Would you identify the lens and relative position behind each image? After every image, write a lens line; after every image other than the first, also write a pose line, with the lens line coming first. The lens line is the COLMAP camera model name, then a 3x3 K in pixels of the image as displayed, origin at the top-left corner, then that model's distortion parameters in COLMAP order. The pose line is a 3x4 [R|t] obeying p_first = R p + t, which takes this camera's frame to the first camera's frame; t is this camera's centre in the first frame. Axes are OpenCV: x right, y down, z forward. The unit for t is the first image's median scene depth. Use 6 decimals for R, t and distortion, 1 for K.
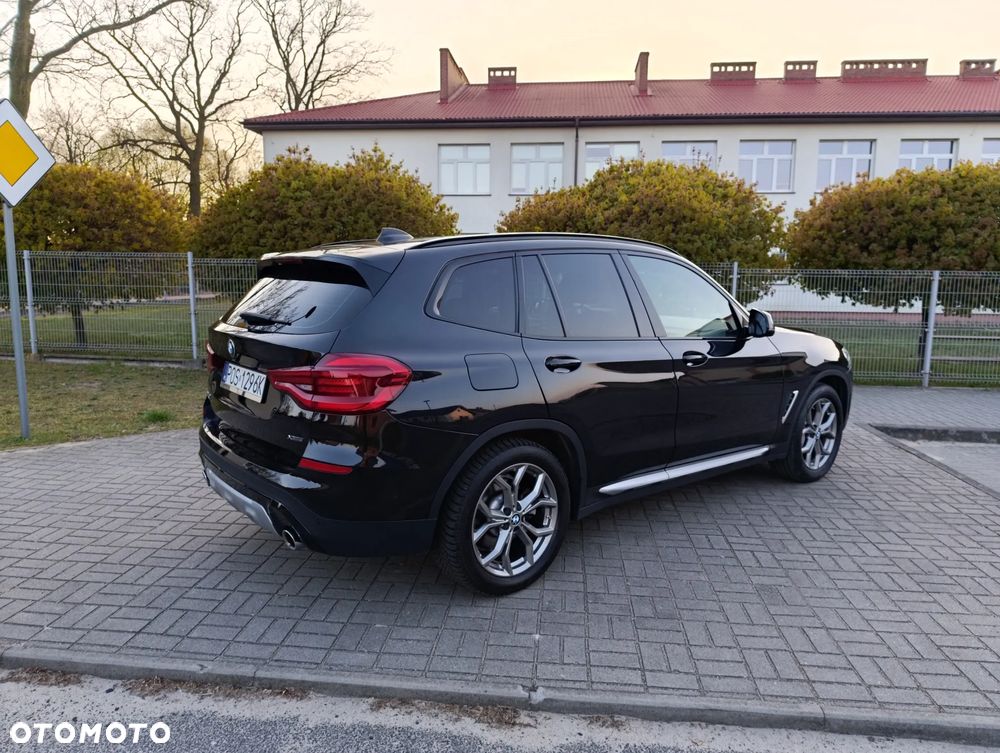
lens RADIAL K [[692.0, 0, 500.0], [0, 692.0, 376.5], [0, 0, 1]] dist [-0.002312, -0.006891]
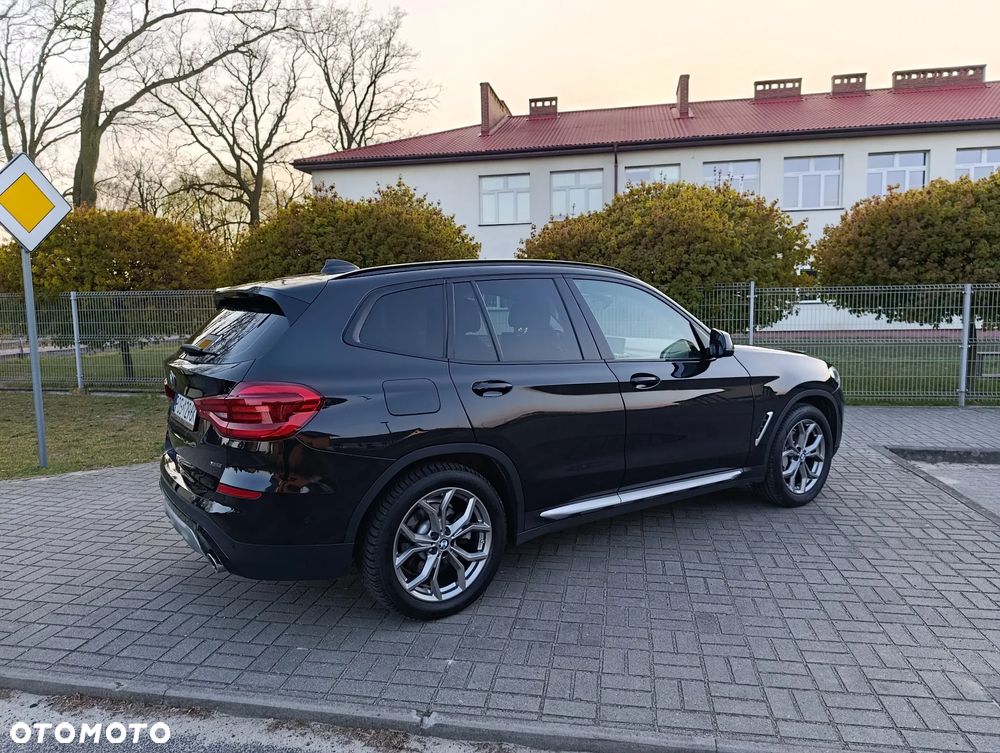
lens RADIAL K [[691.2, 0, 496.7], [0, 691.2, 378.1], [0, 0, 1]] dist [0.001505, -0.009274]
pose [[0.995917, -0.019141, -0.088224, 0.122850], [0.015896, 0.999177, -0.037329, 0.003001], [0.088866, 0.035774, 0.995401, -0.001247]]
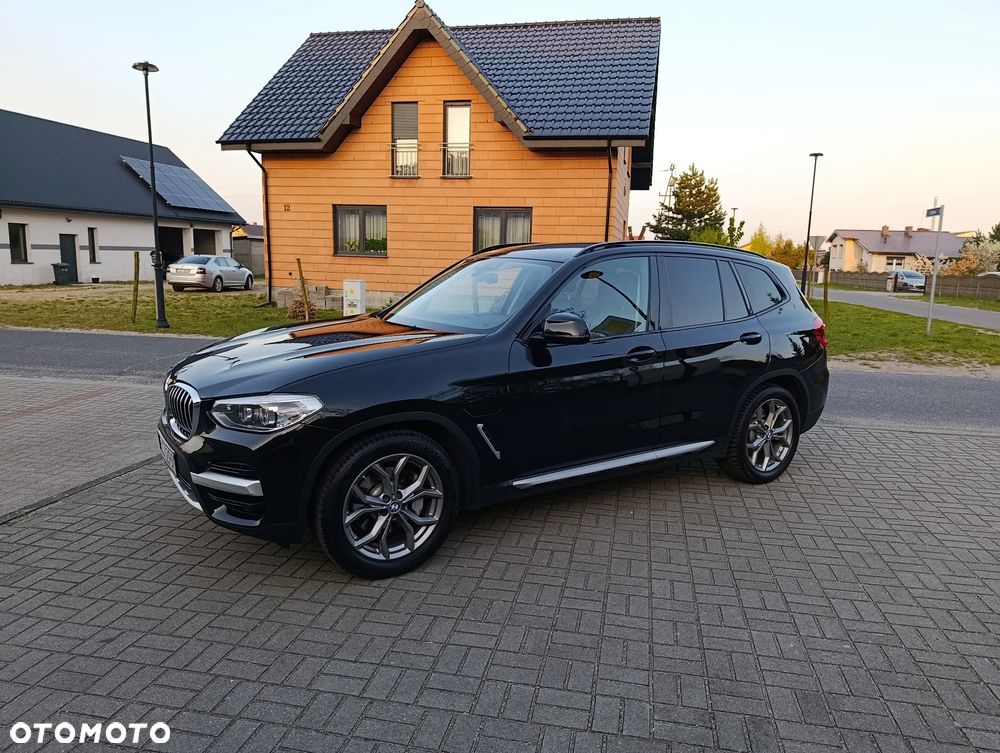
lens RADIAL K [[684.7, 0, 498.2], [0, 684.7, 380.3], [0, 0, 1]] dist [0.031713, -0.048974]
pose [[-0.993470, -0.053599, 0.100716, 0.073241], [-0.018817, 0.947662, 0.318722, -0.293122], [-0.112528, 0.314746, -0.942482, 1.858145]]
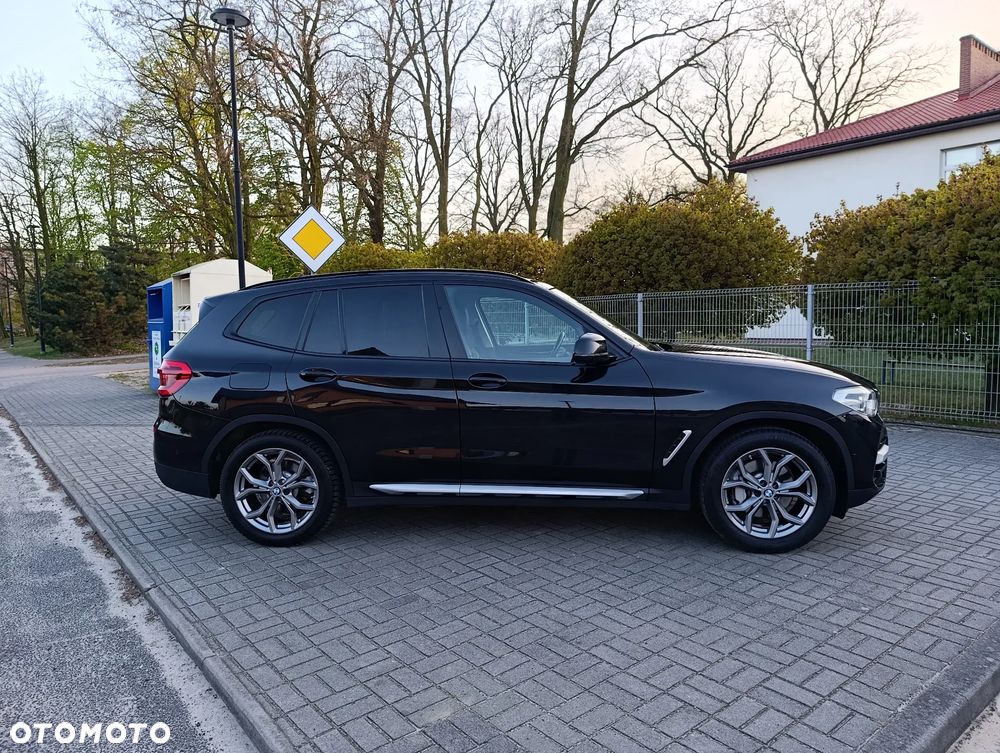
lens RADIAL K [[684.0, 0, 500.0], [0, 684.0, 376.5], [0, 0, 1]] dist [0.019881, -0.027286]
pose [[0.707466, 0.039495, -0.705643, 0.793415], [-0.074479, 0.997044, -0.018868, -0.011571], [0.702812, 0.065904, 0.708316, 0.225115]]
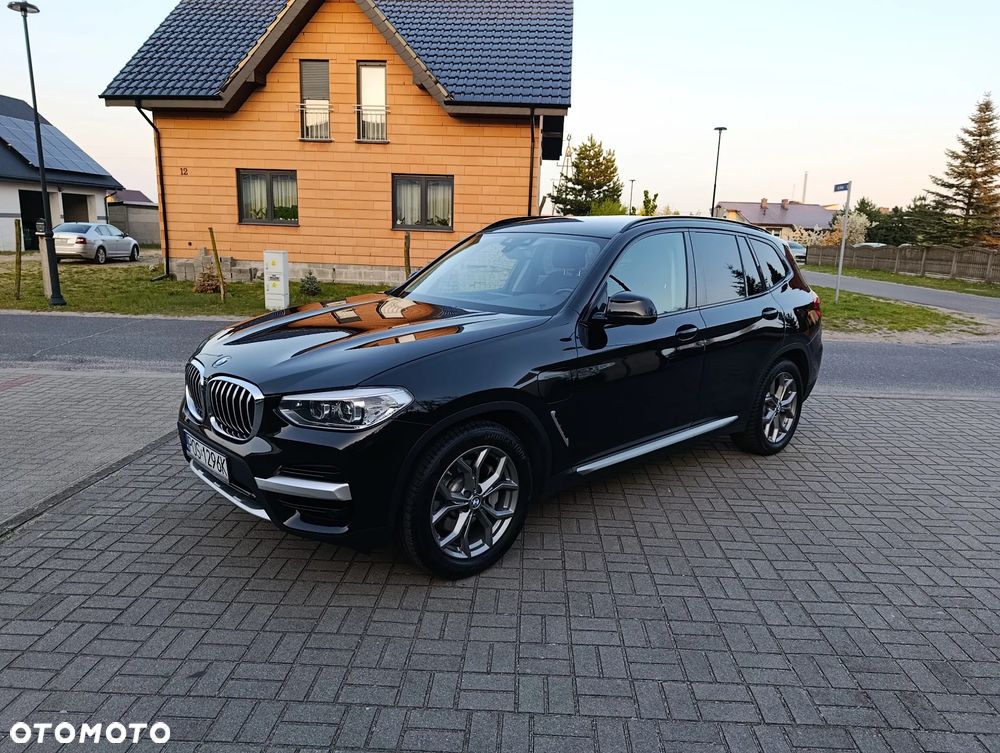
lens RADIAL K [[691.9, 0, 500.8], [0, 691.9, 380.0], [0, 0, 1]] dist [0.001237, -0.008296]
pose [[-0.997888, -0.028914, -0.058176, 0.250717], [-0.047646, 0.934474, 0.352830, -0.289534], [0.044162, 0.354857, -0.933877, 1.829316]]
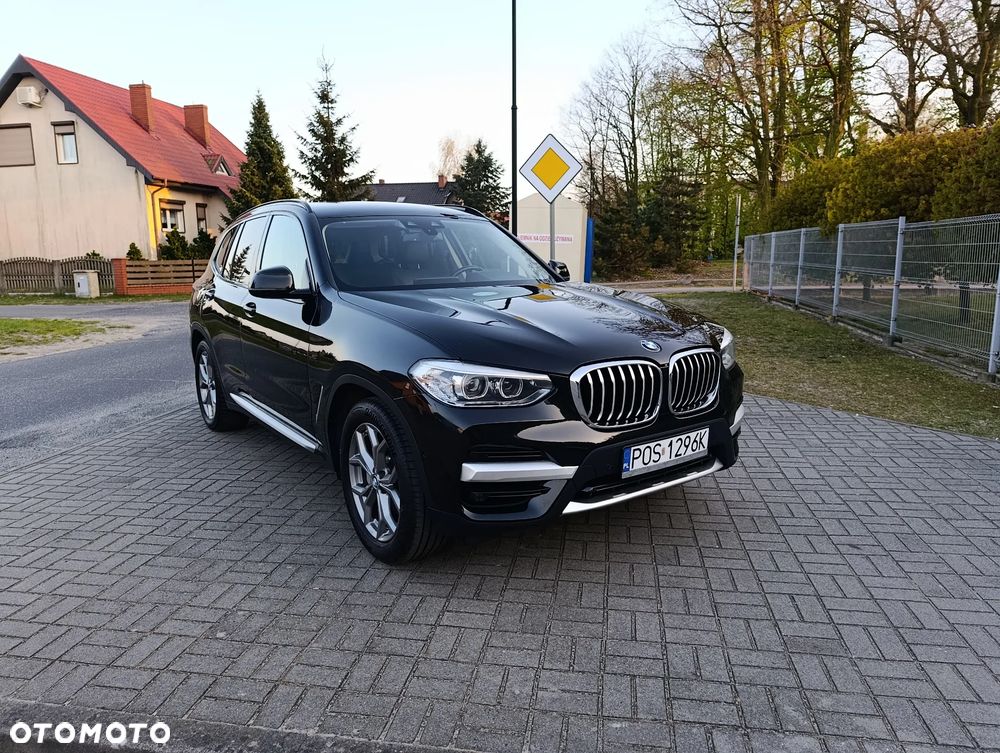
lens RADIAL K [[691.7, 0, 506.0], [0, 691.7, 374.1], [0, 0, 1]] dist [0.001258, -0.011240]
pose [[-0.060727, 0.161243, -0.985045, 1.036887], [-0.132966, 0.976764, 0.168085, -0.125864], [0.989258, 0.141185, -0.037876, 1.128388]]
